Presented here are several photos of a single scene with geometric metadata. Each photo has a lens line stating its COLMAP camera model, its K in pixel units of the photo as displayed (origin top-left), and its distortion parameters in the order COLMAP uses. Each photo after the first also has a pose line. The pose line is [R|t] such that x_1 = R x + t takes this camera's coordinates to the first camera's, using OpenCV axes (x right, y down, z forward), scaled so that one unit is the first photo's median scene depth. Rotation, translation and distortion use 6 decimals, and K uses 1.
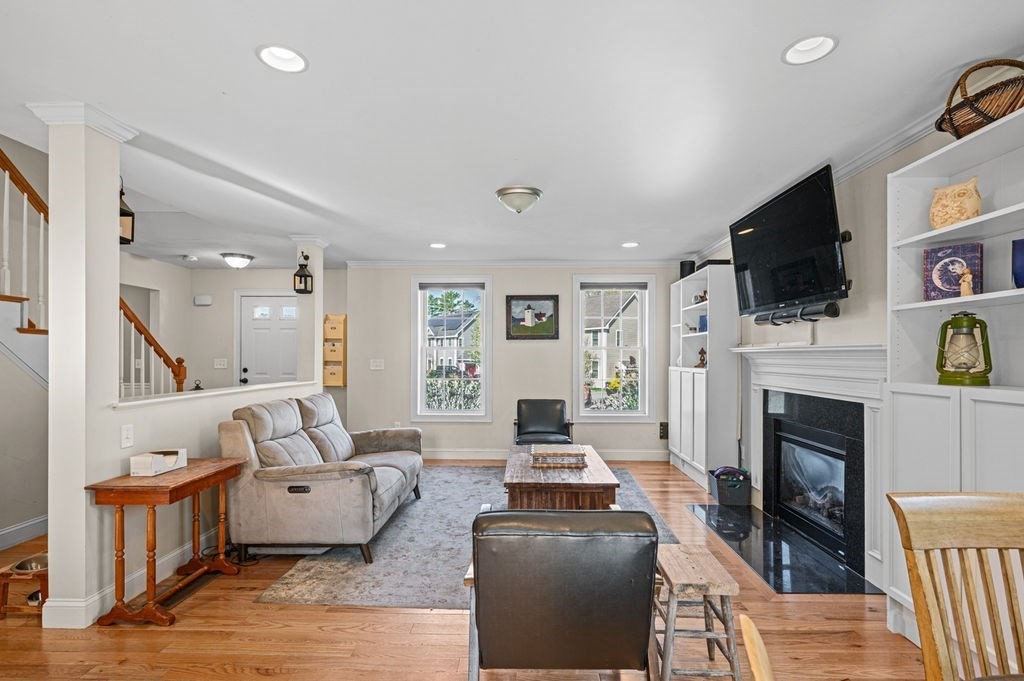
lens RADIAL K [[476.5, 0, 511.4], [0, 476.5, 351.0], [0, 0, 1]] dist [-0.000101, 0.000026]
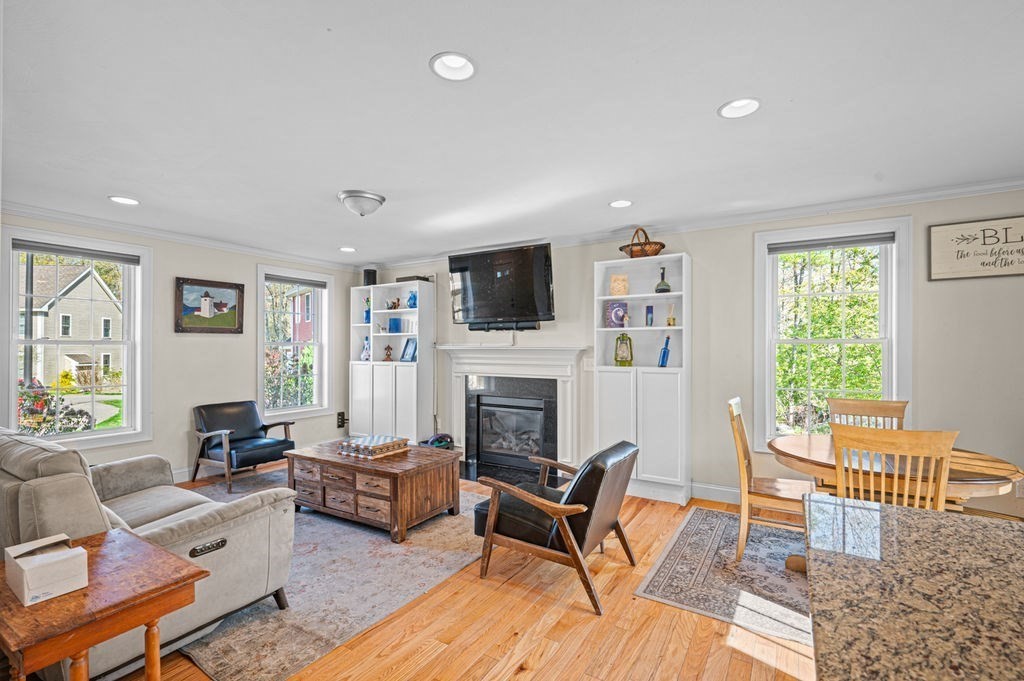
lens RADIAL K [[461.2, 0, 512.0], [0, 461.2, 340.5], [0, 0, 1]] dist [0.000595, 0.000081]
pose [[0.494744, 0.012597, 0.868947, -0.408321], [-0.008979, 0.999916, -0.009383, -0.008566], [-0.868992, -0.003160, 0.494815, 0.133657]]
